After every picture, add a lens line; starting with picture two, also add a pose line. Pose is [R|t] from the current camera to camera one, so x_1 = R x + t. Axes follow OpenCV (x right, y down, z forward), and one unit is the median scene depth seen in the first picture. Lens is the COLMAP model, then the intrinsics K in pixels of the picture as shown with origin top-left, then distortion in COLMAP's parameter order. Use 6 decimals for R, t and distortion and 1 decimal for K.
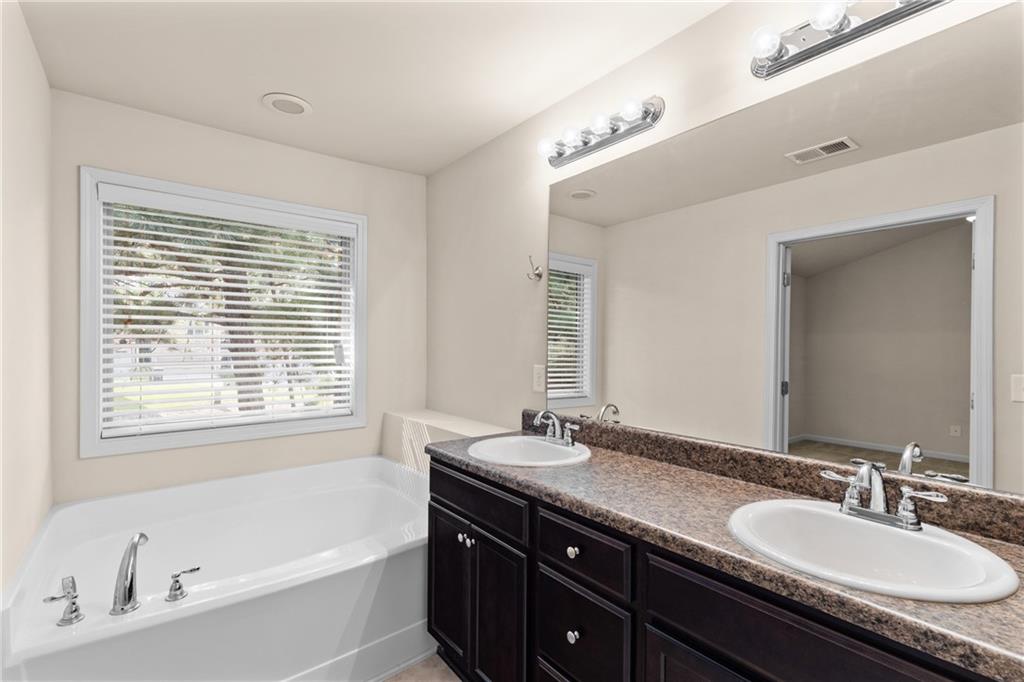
lens RADIAL K [[462.6, 0, 504.1], [0, 462.6, 346.9], [0, 0, 1]] dist [0.002562, -0.000152]
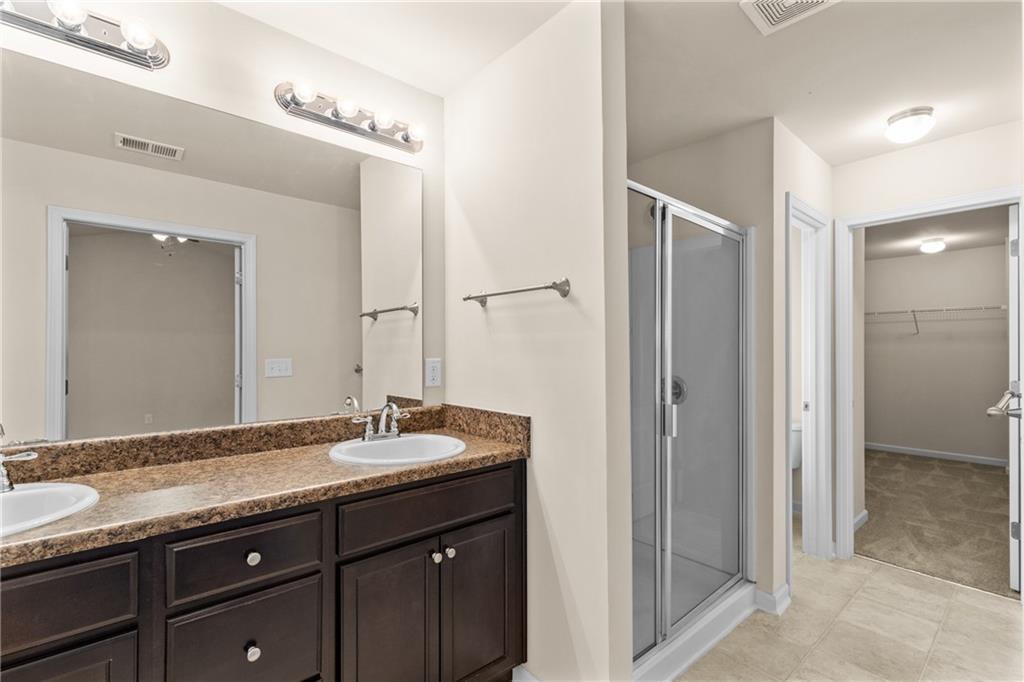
lens RADIAL K [[462.6, 0, 504.1], [0, 462.6, 346.9], [0, 0, 1]] dist [0.002562, -0.000152]
pose [[-0.052917, 0.002373, 0.998596, -0.700932], [0.005158, 0.999984, -0.002103, 0.041159], [-0.998586, 0.005039, -0.052929, 0.526343]]
